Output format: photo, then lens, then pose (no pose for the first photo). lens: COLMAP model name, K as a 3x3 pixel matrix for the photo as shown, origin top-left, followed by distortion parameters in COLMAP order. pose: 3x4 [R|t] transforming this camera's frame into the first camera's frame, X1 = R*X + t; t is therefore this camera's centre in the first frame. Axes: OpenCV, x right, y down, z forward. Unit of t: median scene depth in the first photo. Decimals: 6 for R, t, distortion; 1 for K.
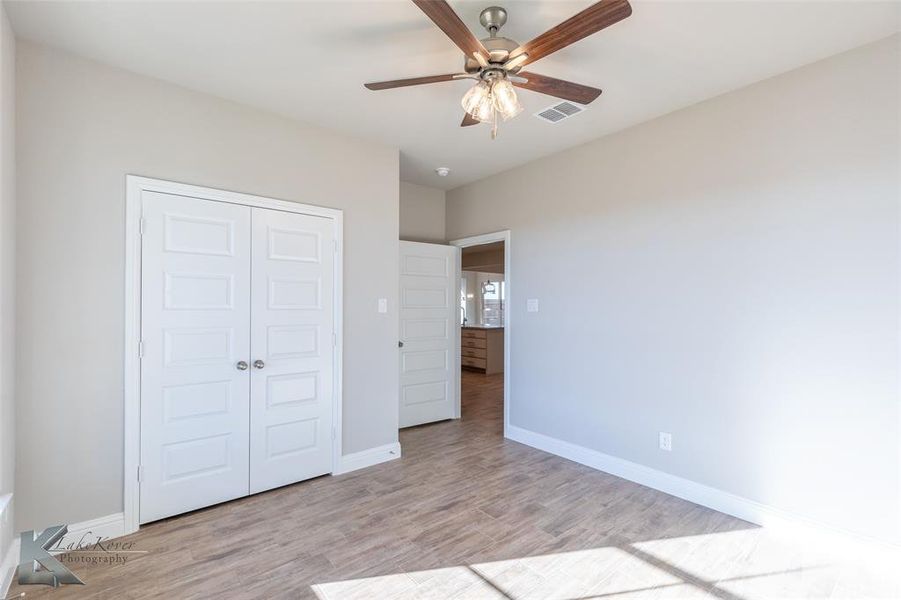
lens RADIAL K [[407.9, 0, 450.4], [0, 407.9, 299.1], [0, 0, 1]] dist [0.004446, 0.000094]
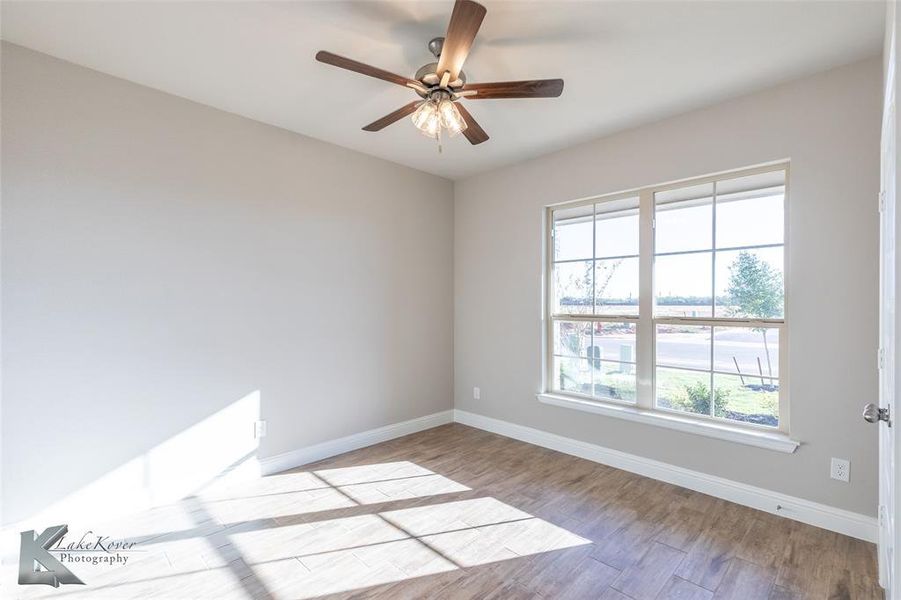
lens RADIAL K [[407.9, 0, 450.2], [0, 407.9, 299.7], [0, 0, 1]] dist [0.004446, 0.000094]
pose [[-0.994885, -0.002475, -0.100981, 0.170802], [-0.002417, 0.999997, -0.000698, 0.014831], [0.100983, -0.000451, -0.994888, 1.973293]]
